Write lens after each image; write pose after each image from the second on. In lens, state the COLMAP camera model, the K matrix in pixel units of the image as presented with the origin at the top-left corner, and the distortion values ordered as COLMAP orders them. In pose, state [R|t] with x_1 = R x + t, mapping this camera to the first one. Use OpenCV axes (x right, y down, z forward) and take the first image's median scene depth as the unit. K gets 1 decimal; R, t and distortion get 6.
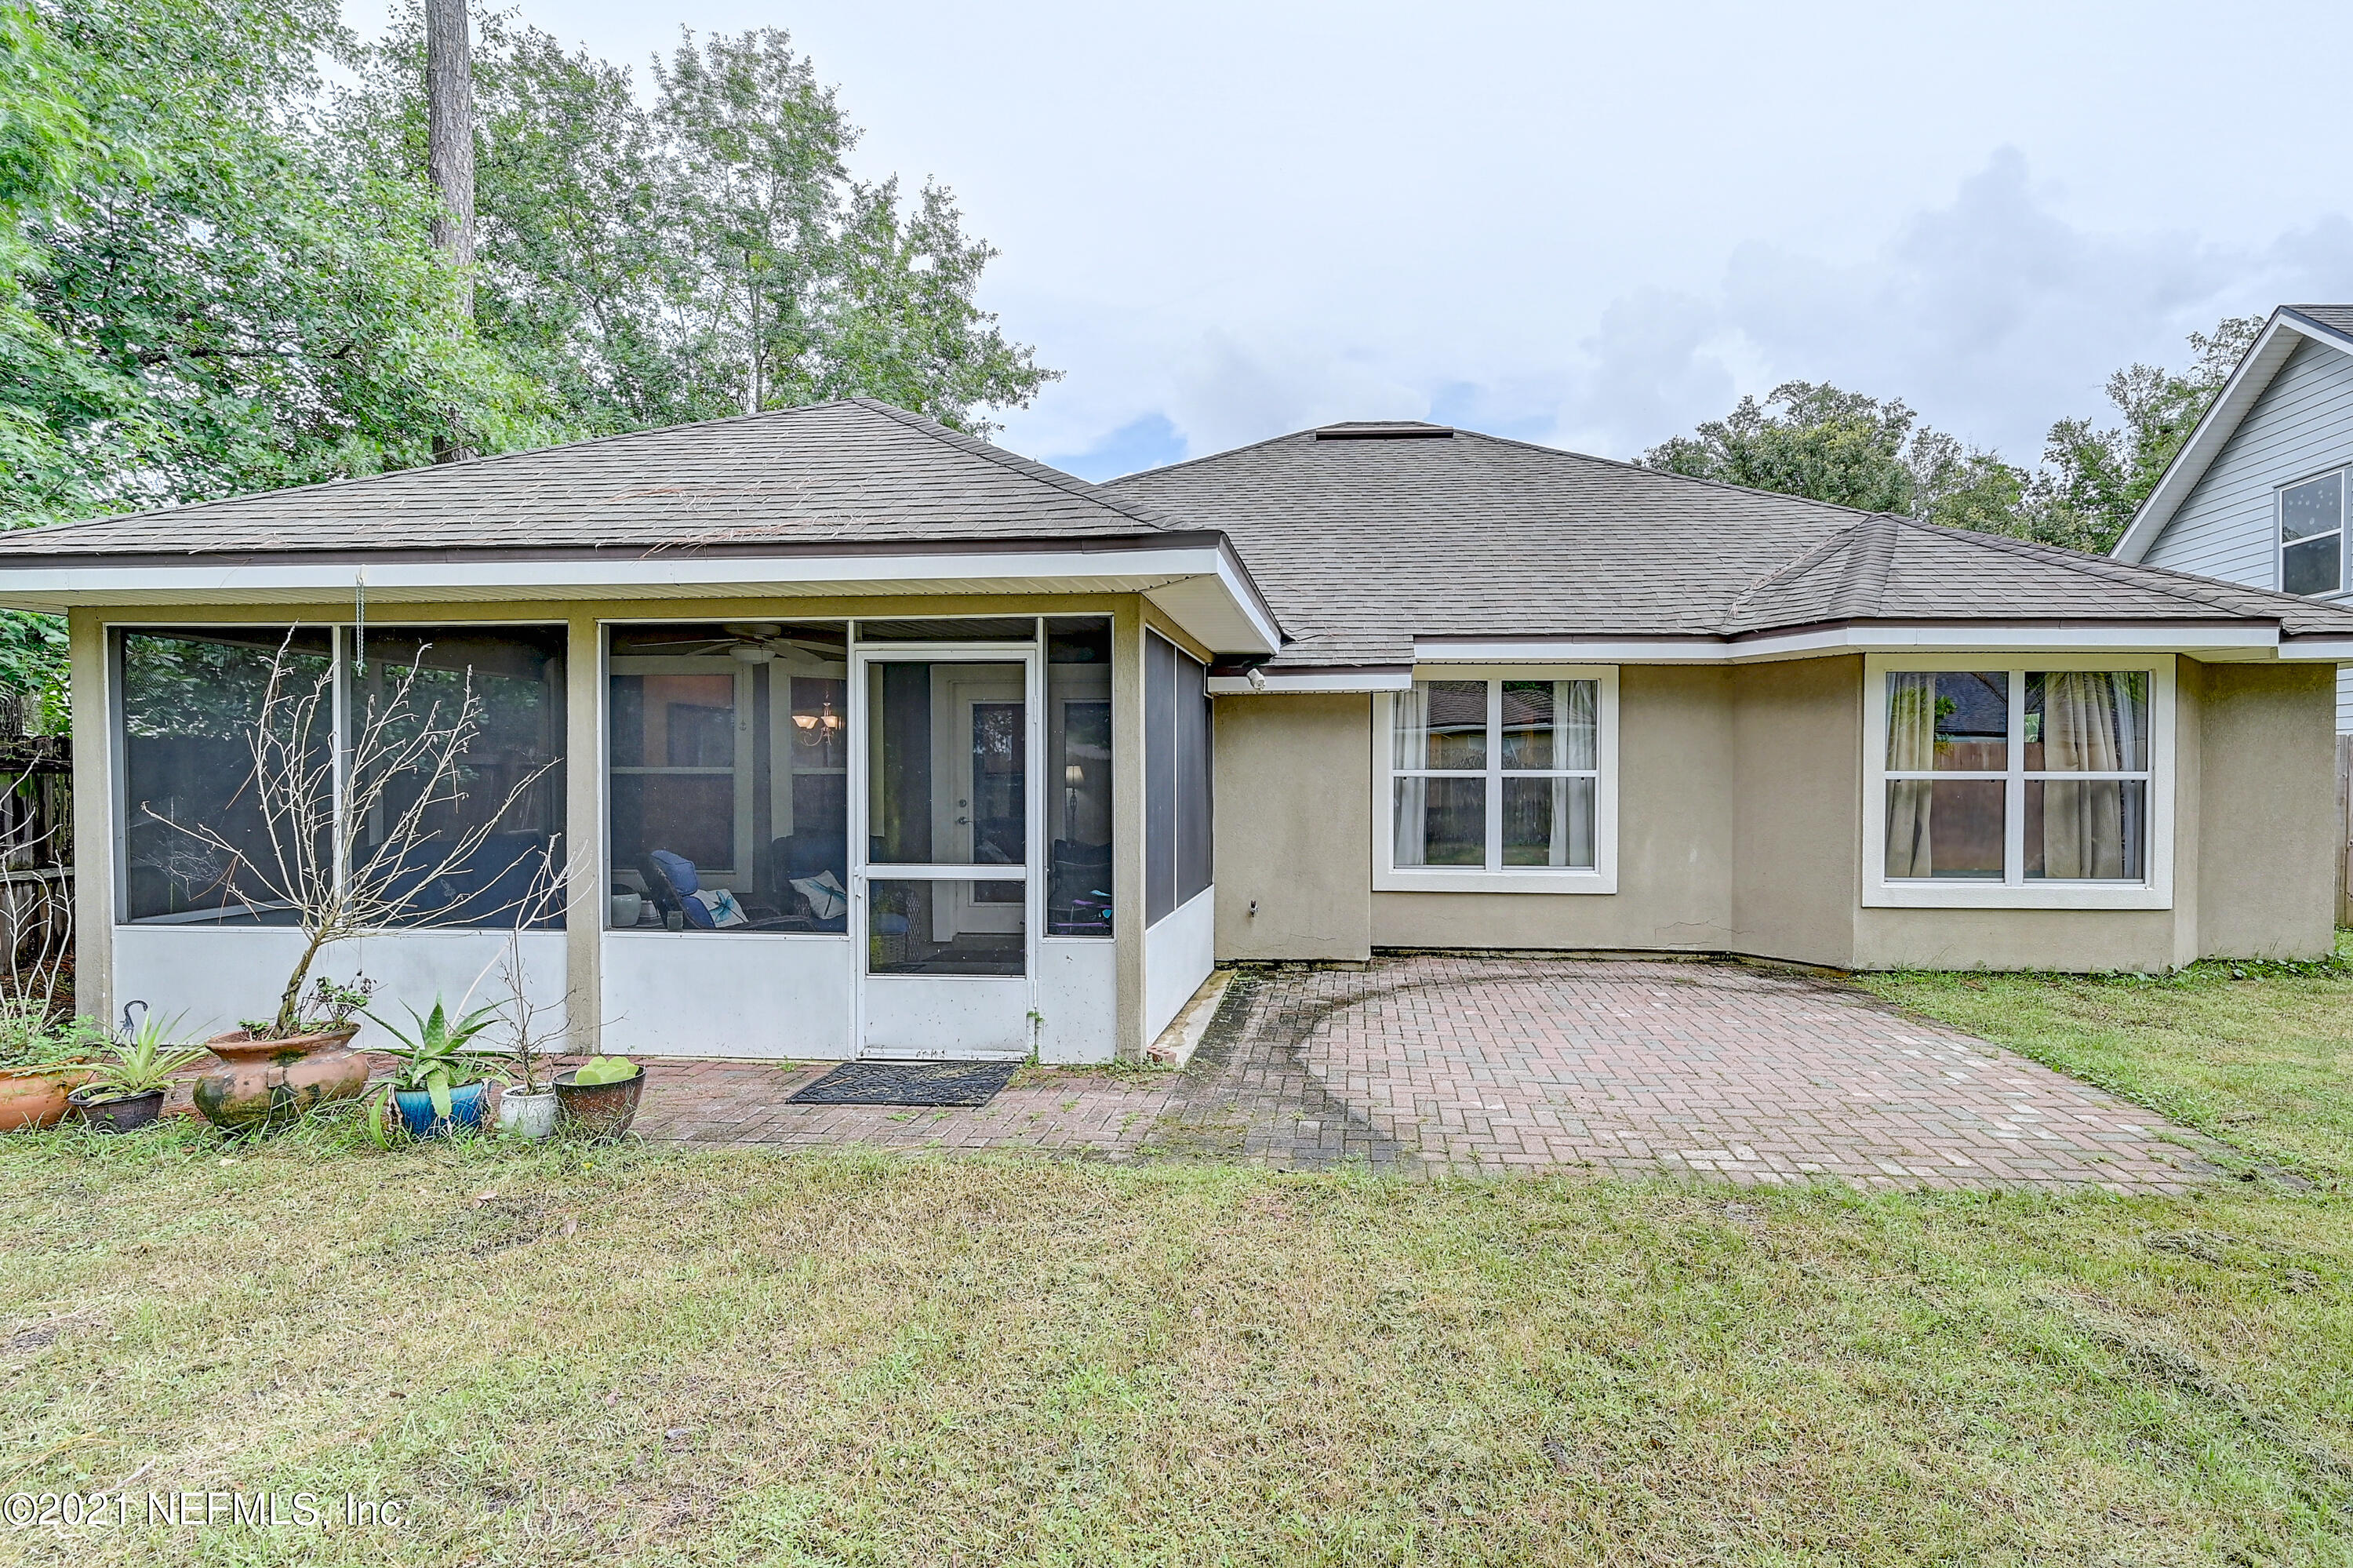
lens RADIAL K [[1025.9, 0, 1232.3], [0, 1025.9, 791.8], [0, 0, 1]] dist [0.000038, 0.000077]
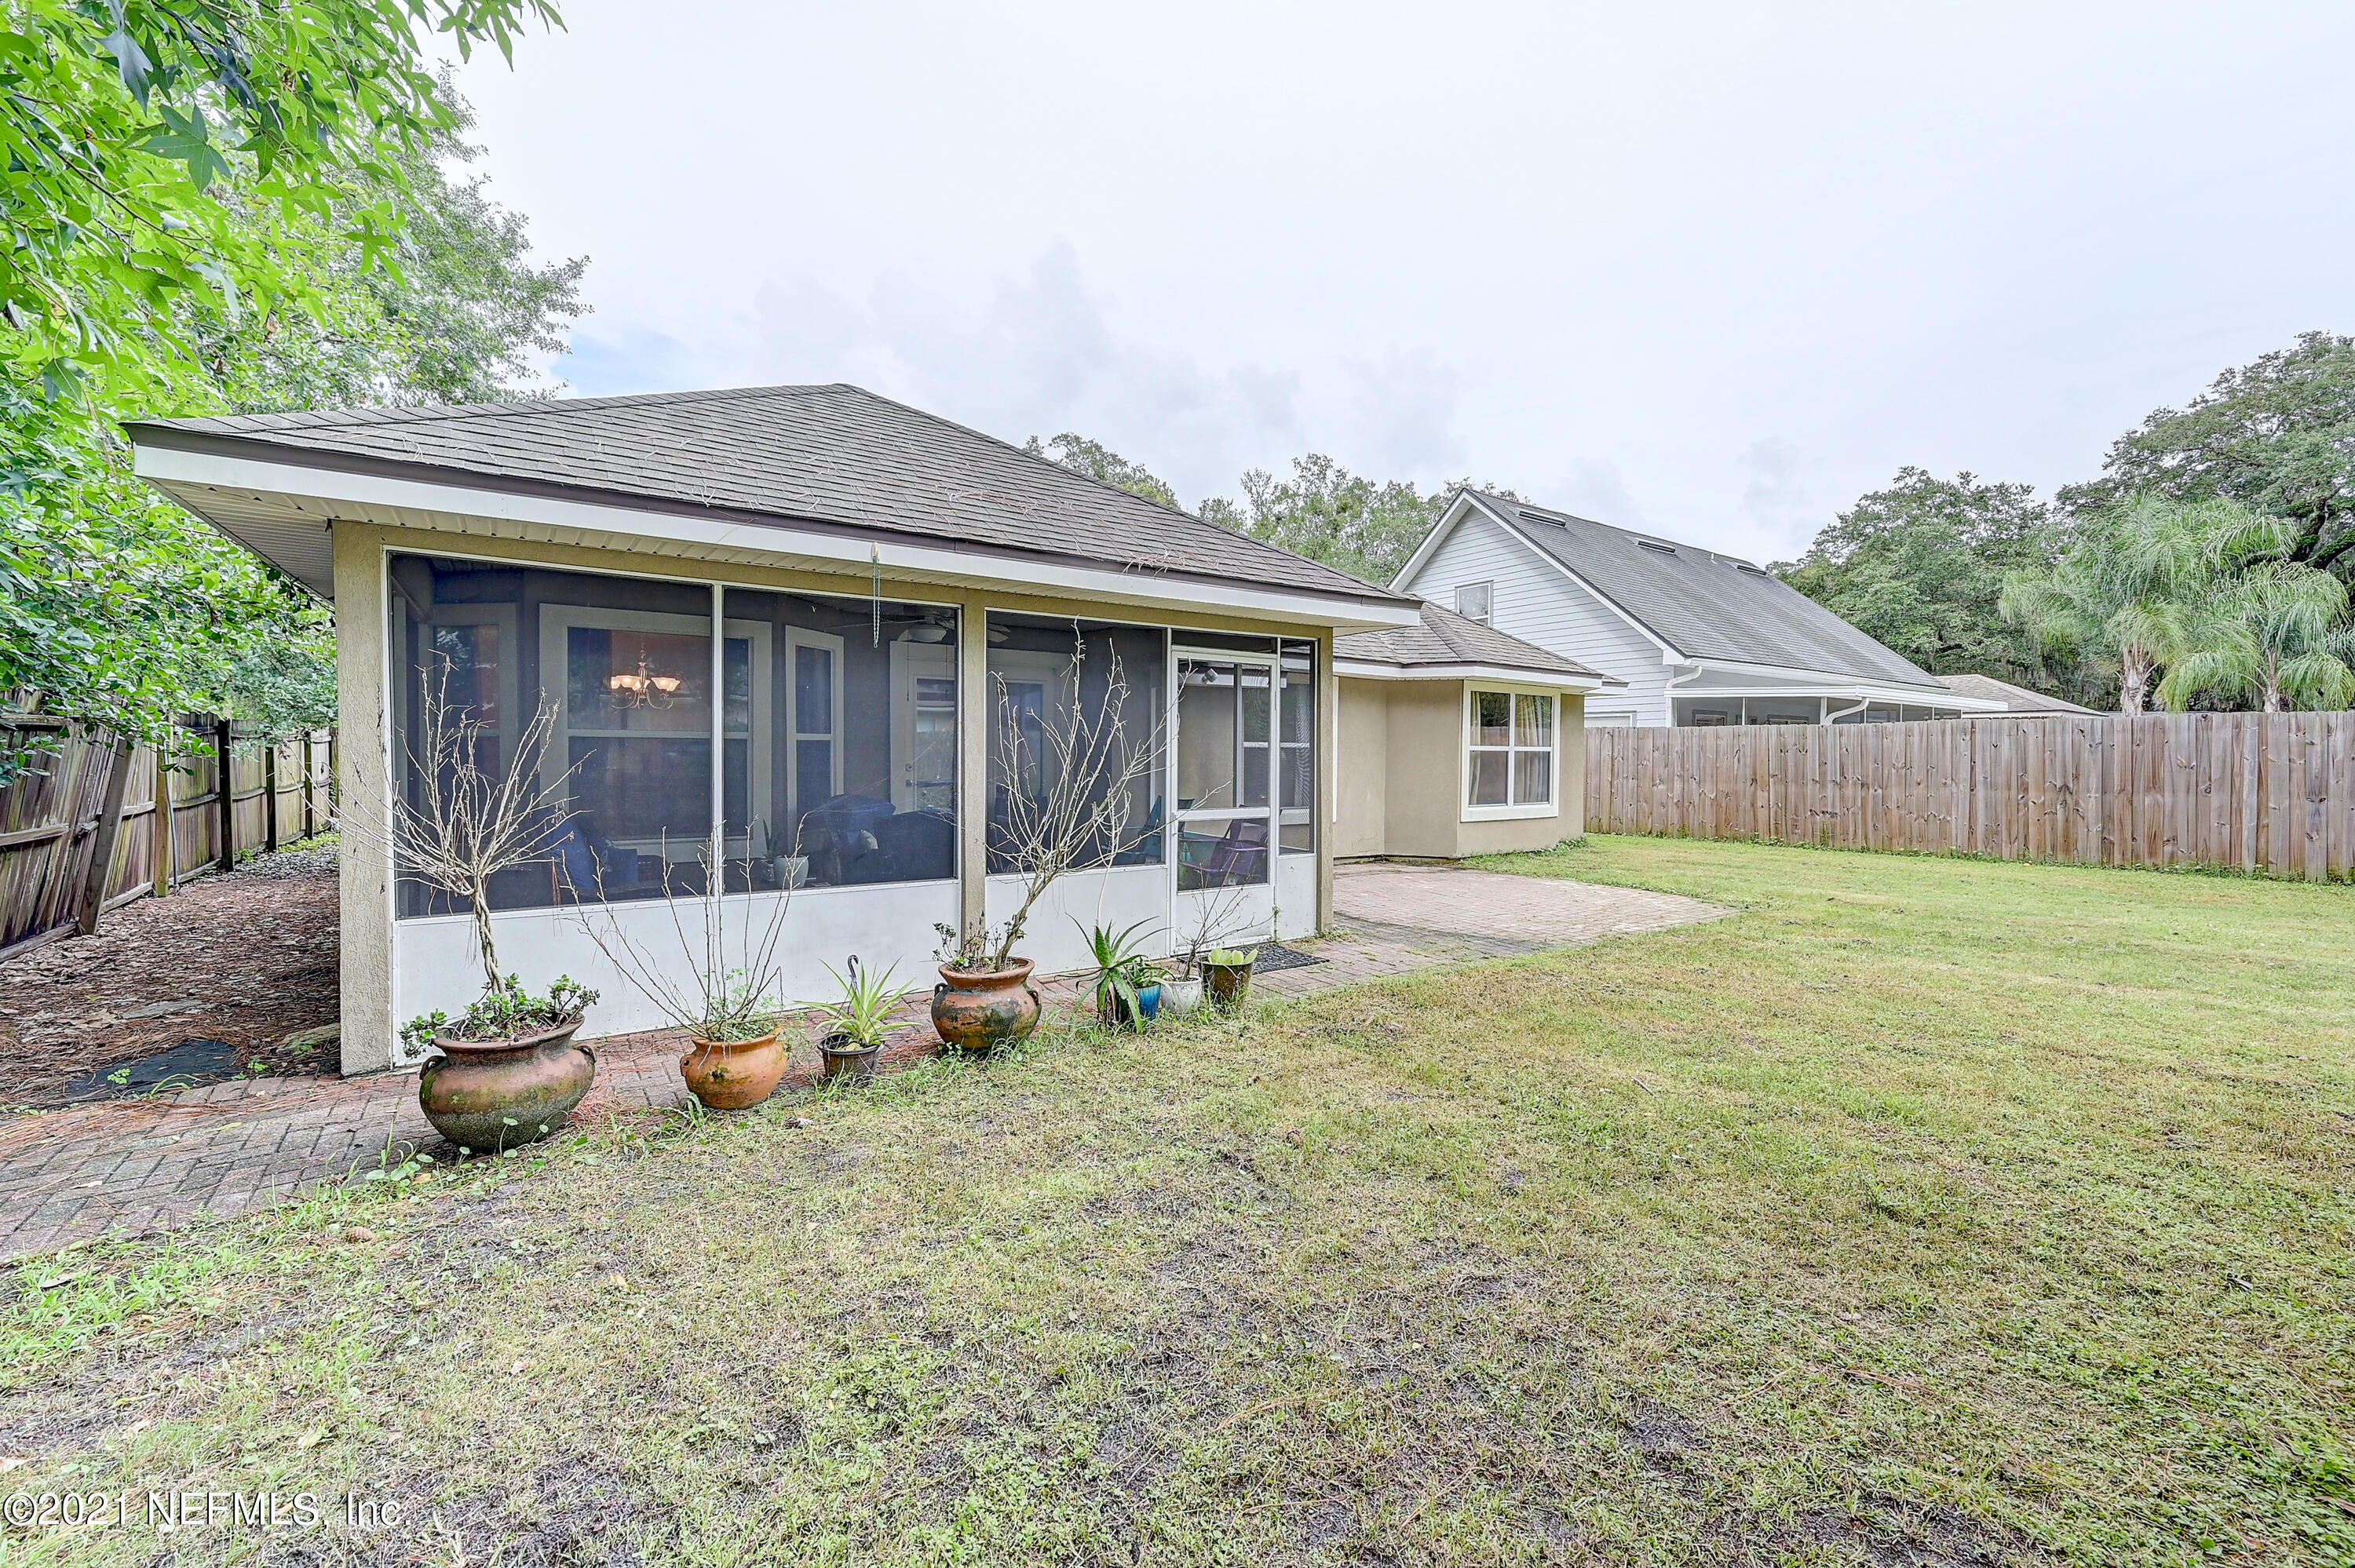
lens RADIAL K [[942.0, 0, 1172.2], [0, 942.0, 780.9], [0, 0, 1]] dist [-0.002303, -0.000235]
pose [[0.785536, -0.014820, 0.618638, -0.801584], [-0.000429, 0.999700, 0.024493, 0.001050], [-0.618815, -0.019505, 0.785294, 0.026284]]
